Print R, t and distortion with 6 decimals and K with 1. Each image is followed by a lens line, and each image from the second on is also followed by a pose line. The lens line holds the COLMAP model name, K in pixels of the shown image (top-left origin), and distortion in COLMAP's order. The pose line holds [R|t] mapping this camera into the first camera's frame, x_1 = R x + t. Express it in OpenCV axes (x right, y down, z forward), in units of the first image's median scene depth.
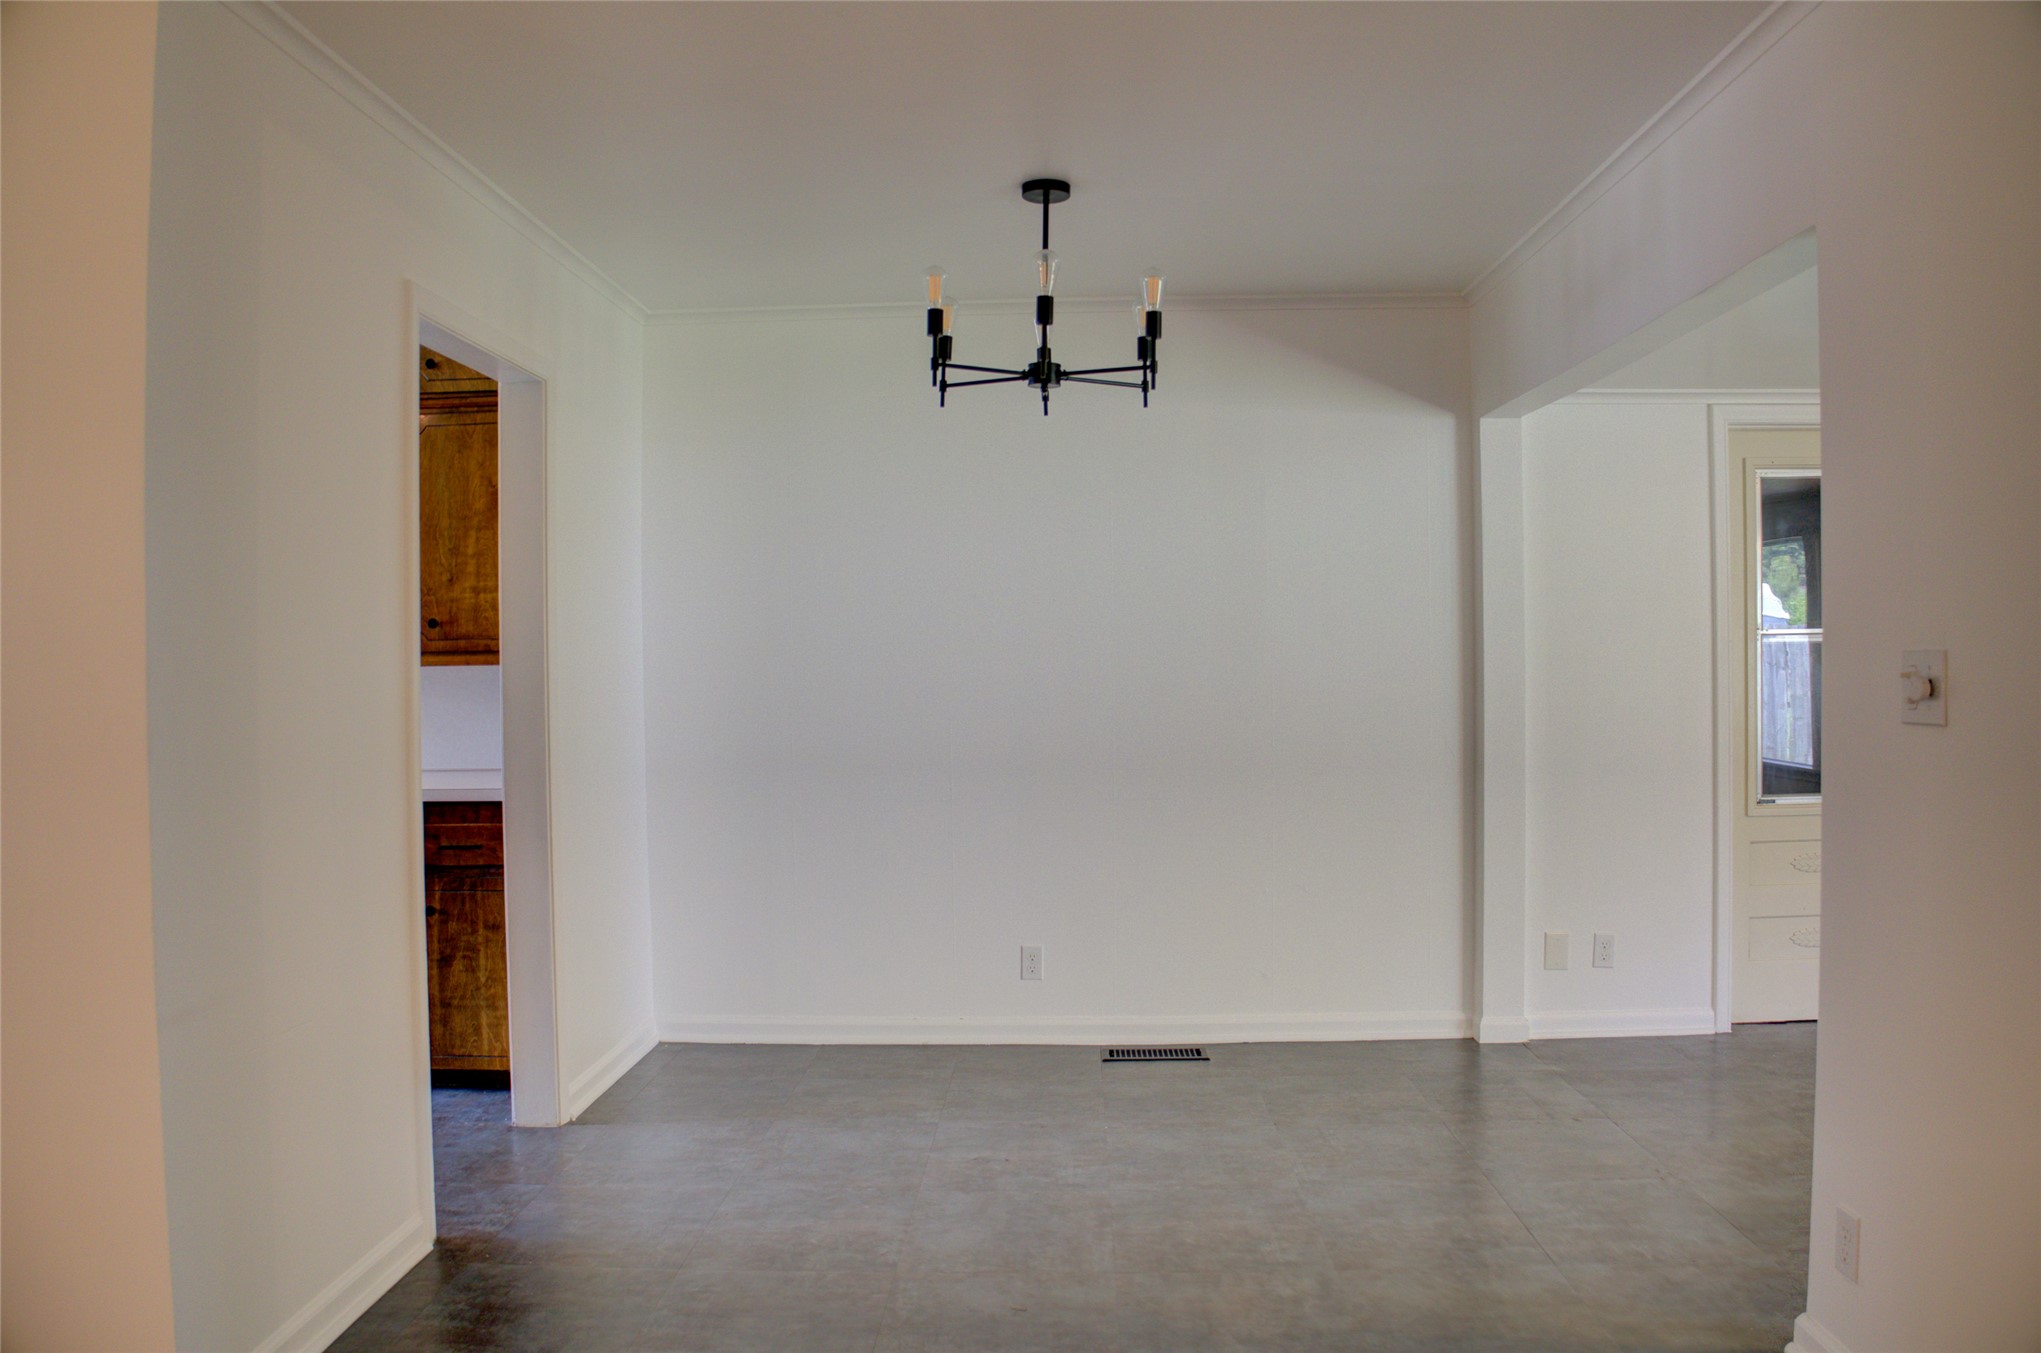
lens RADIAL K [[1413.0, 0, 1019.1], [0, 1413.0, 660.1], [0, 0, 1]] dist [-0.138717, 0.053279]
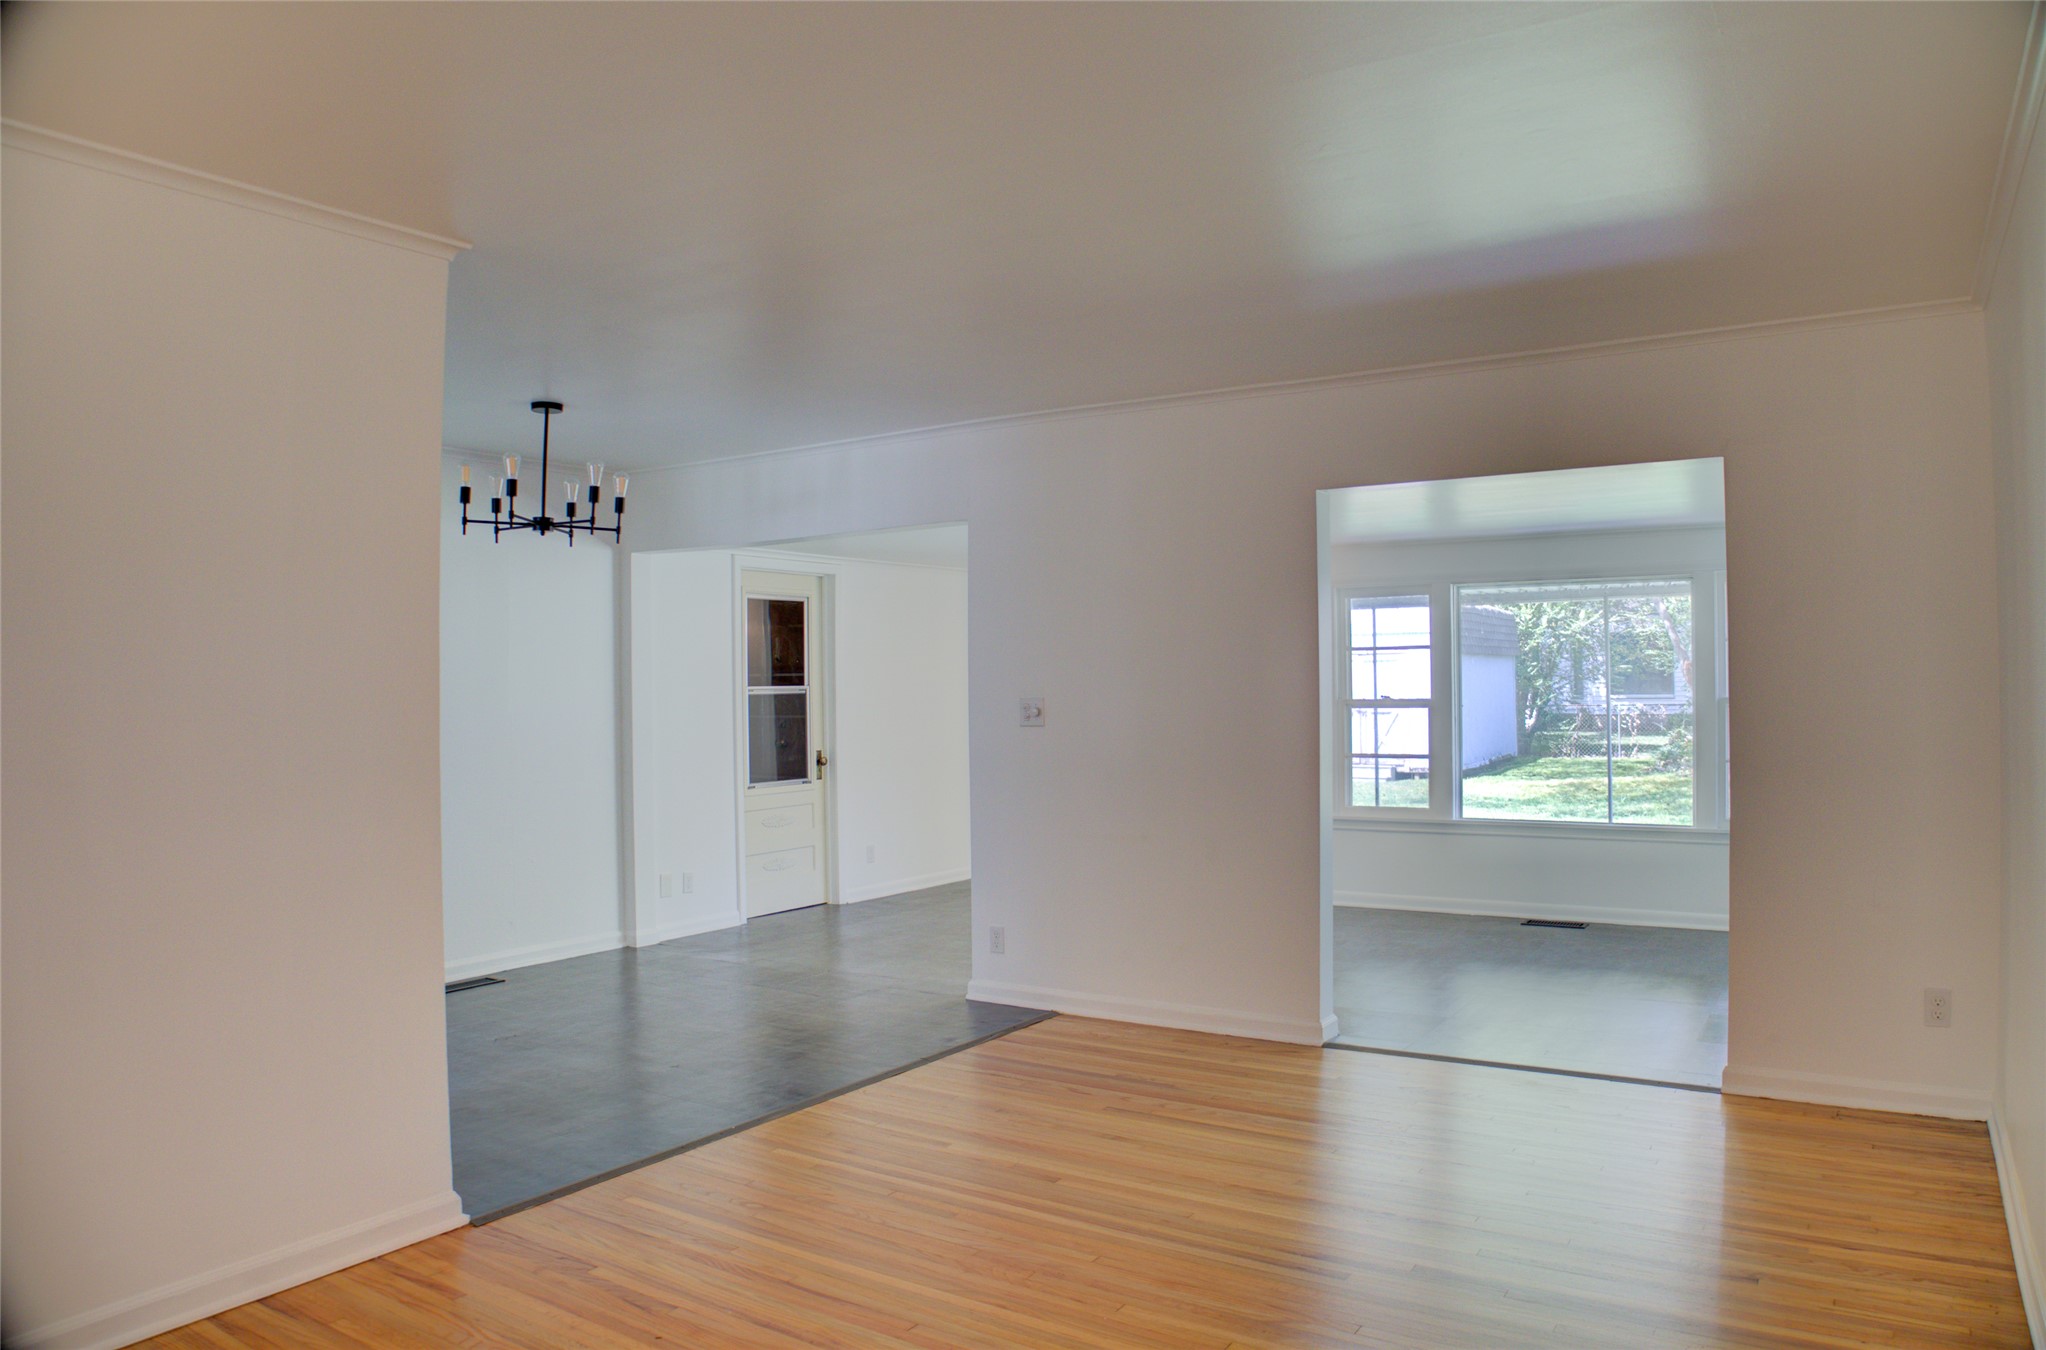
lens RADIAL K [[1331.2, 0, 1023.0], [0, 1331.2, 675.0], [0, 0, 1]] dist [-0.153455, 0.043160]
pose [[0.518989, 0.012536, 0.854689, -0.721216], [0.009178, 0.999753, -0.020237, -0.000399], [-0.854732, 0.018347, 0.518746, -0.161050]]
